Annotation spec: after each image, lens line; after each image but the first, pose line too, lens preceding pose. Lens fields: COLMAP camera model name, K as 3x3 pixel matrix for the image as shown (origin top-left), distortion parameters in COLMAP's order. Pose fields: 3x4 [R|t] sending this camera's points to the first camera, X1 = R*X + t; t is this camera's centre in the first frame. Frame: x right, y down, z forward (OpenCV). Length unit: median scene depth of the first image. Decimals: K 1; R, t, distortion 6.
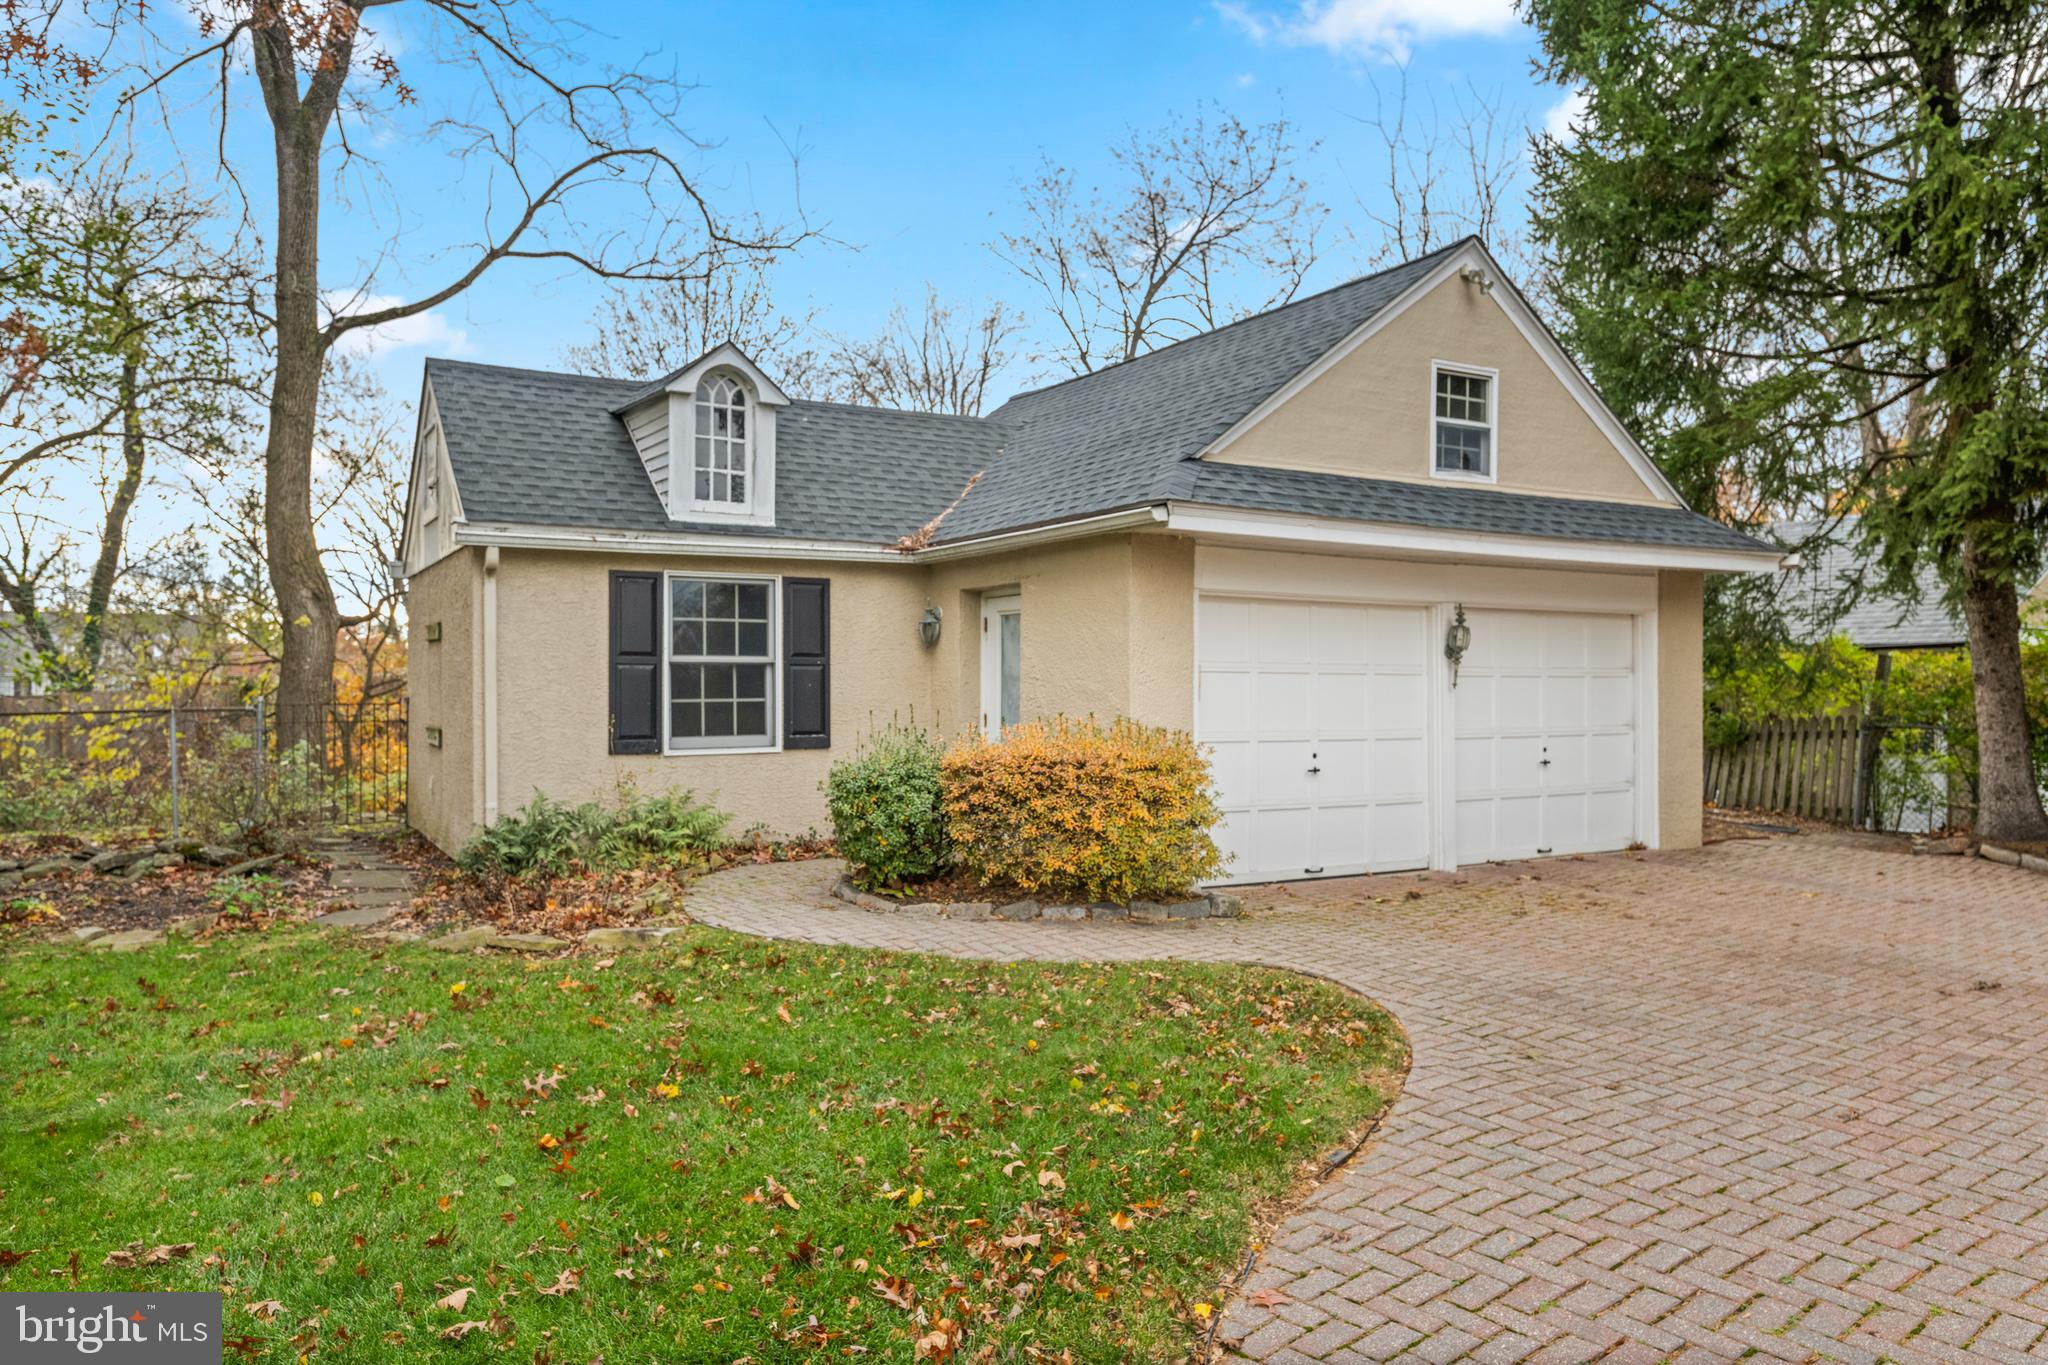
lens RADIAL K [[1358.0, 0, 1024.0], [0, 1358.0, 682.5], [0, 0, 1]] dist [-0.001500, -0.000018]
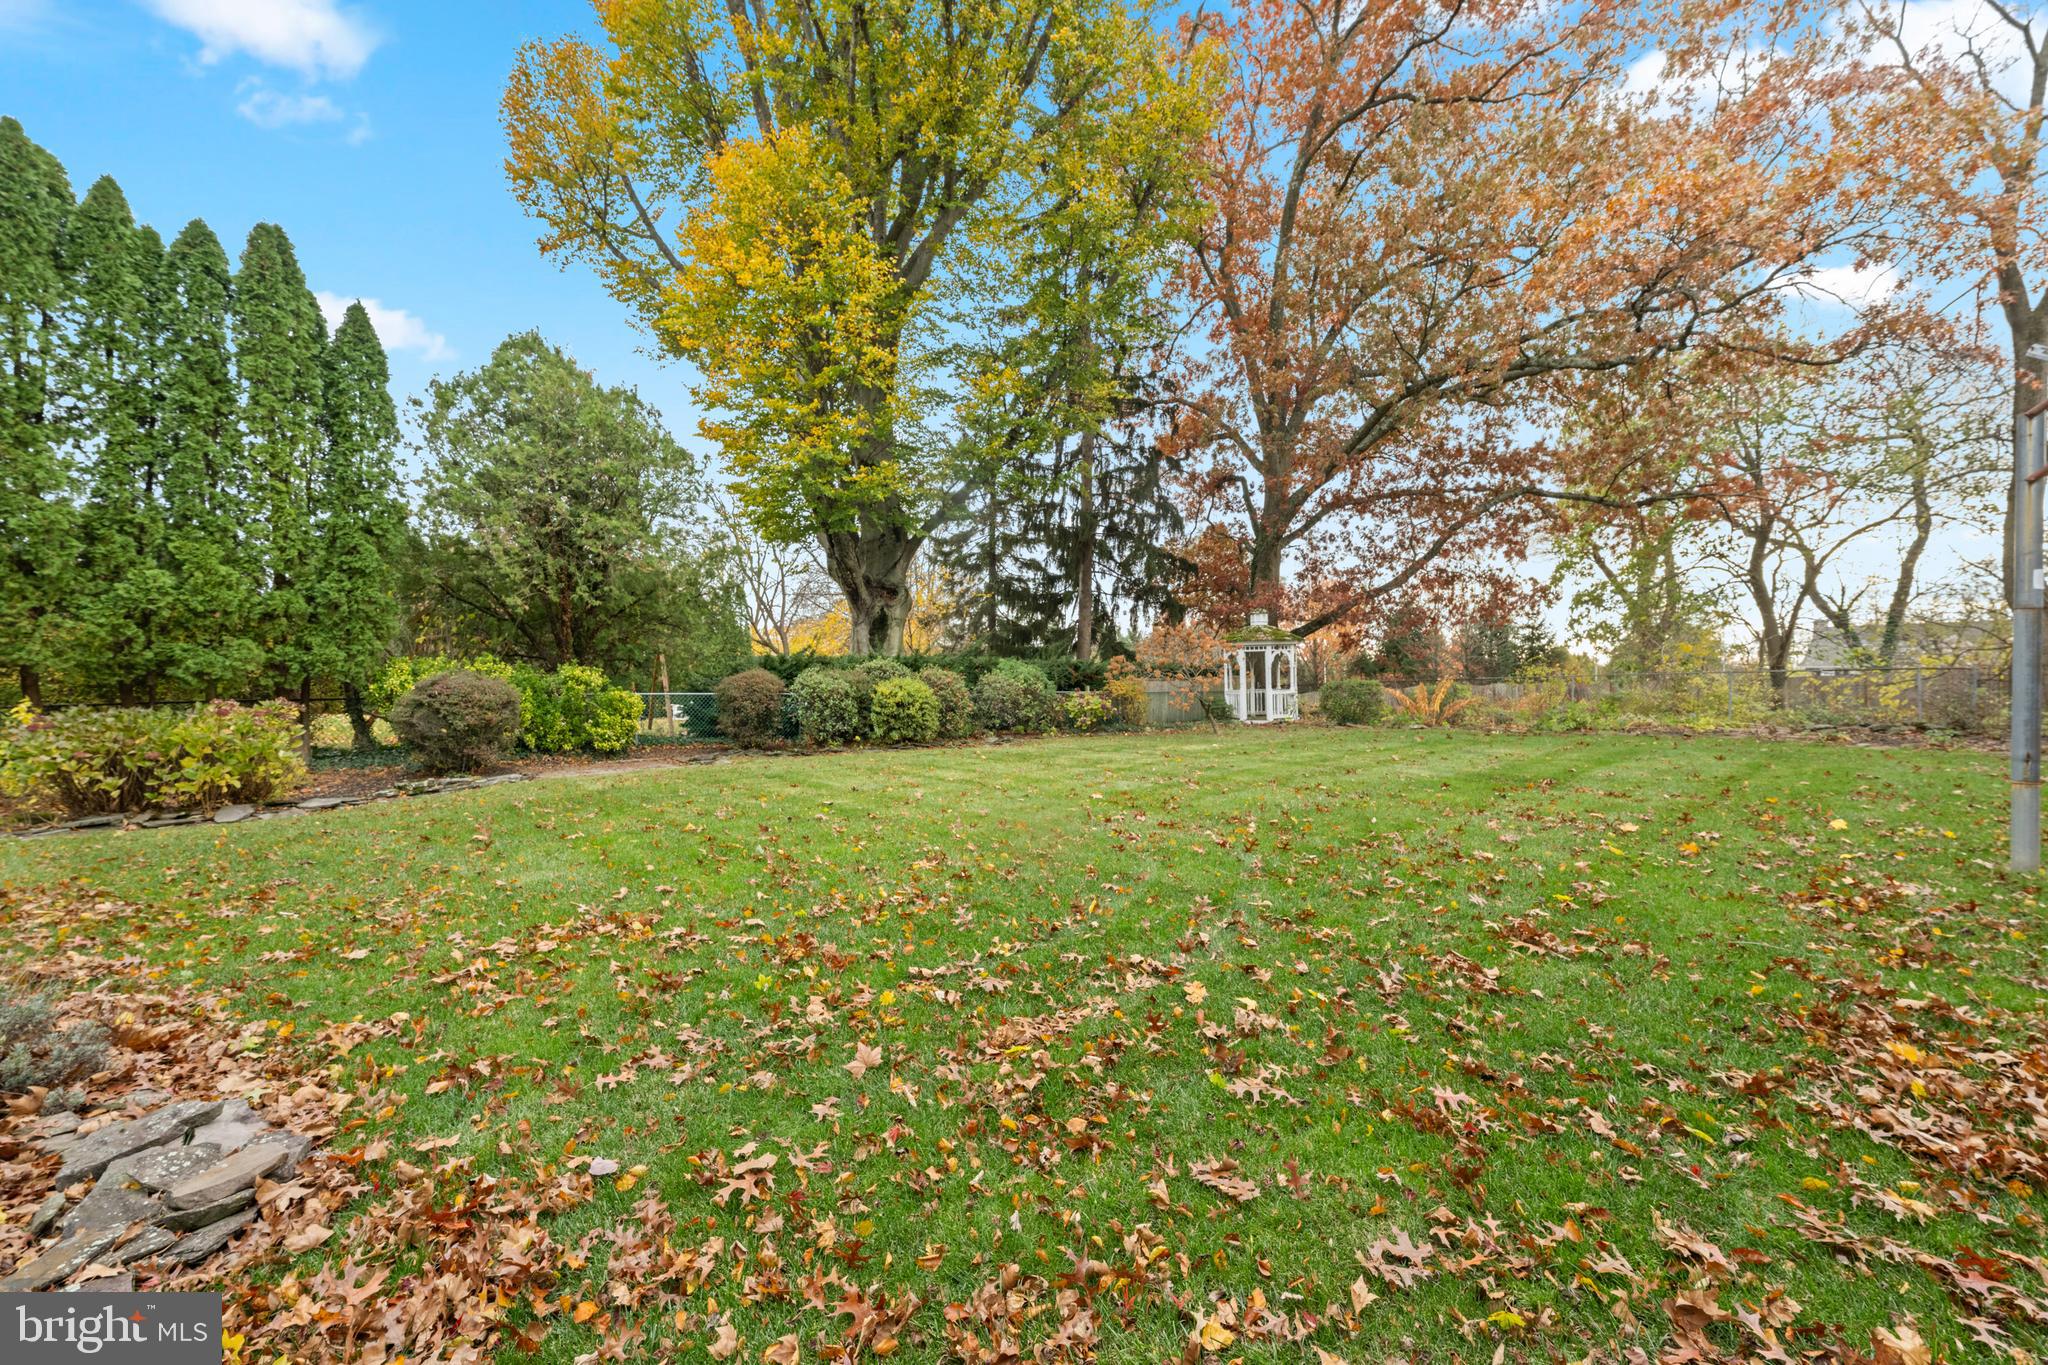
lens RADIAL K [[787.2, 0, 1024.0], [0, 787.2, 682.5], [0, 0, 1]] dist [-0.000557, 0.000053]
pose [[0.129425, 0.006650, -0.991567, 0.460995], [0.002795, 0.999971, 0.007071, 0.032149], [0.991585, -0.003687, 0.129403, -0.611710]]
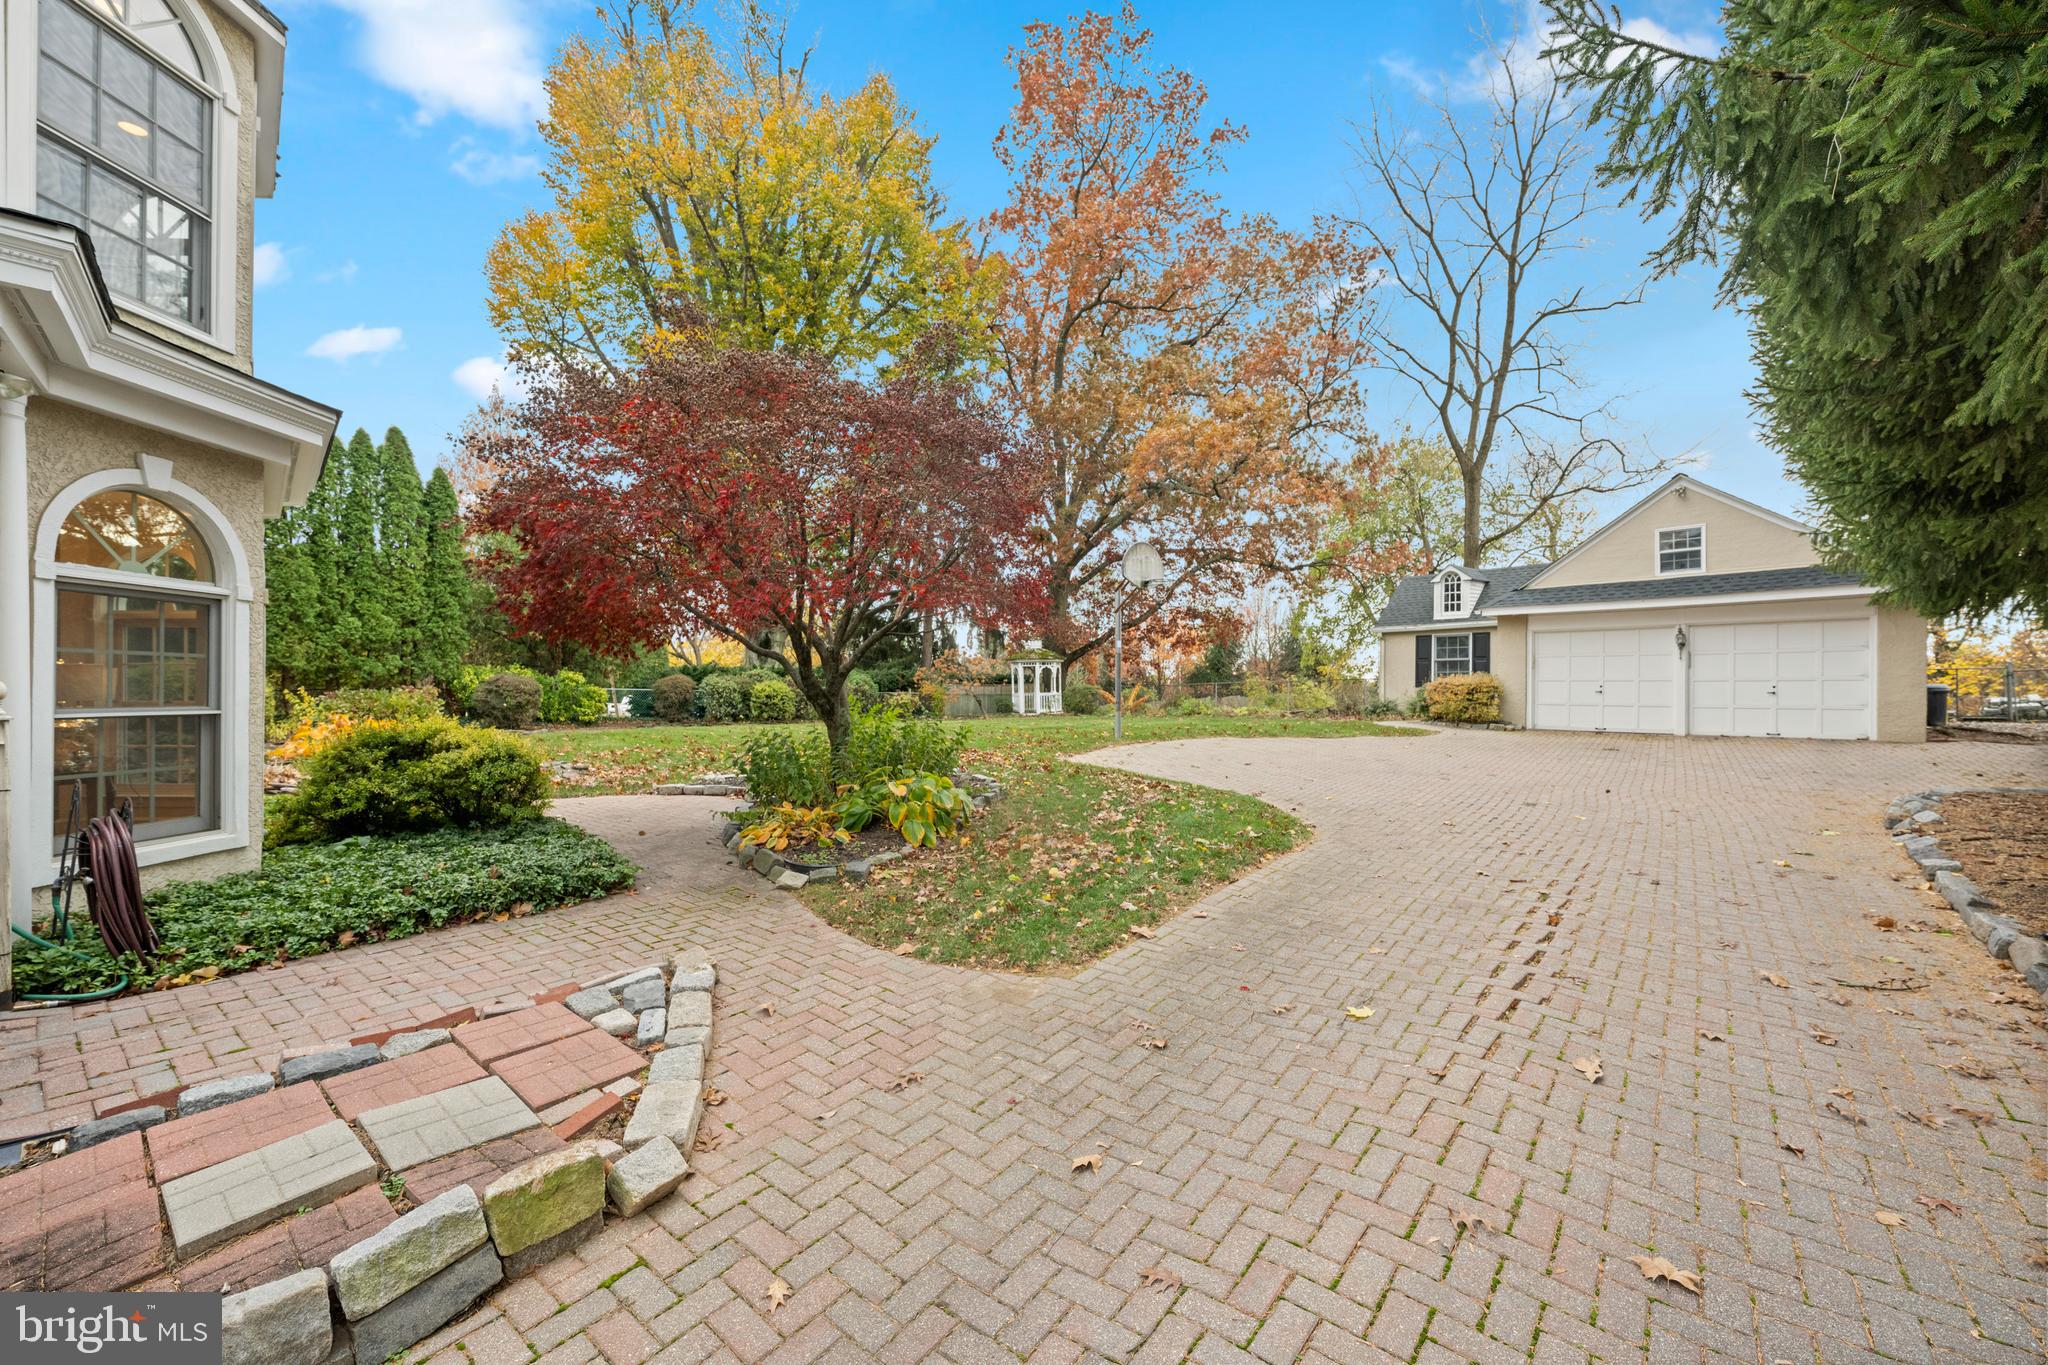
lens RADIAL K [[787.2, 0, 1024.0], [0, 787.2, 682.5], [0, 0, 1]] dist [-0.000557, 0.000053]
pose [[0.226170, -0.009750, -0.974039, 1.401746], [-0.001469, 0.999945, -0.010350, 0.060716], [0.974087, 0.003772, 0.226143, -0.451396]]
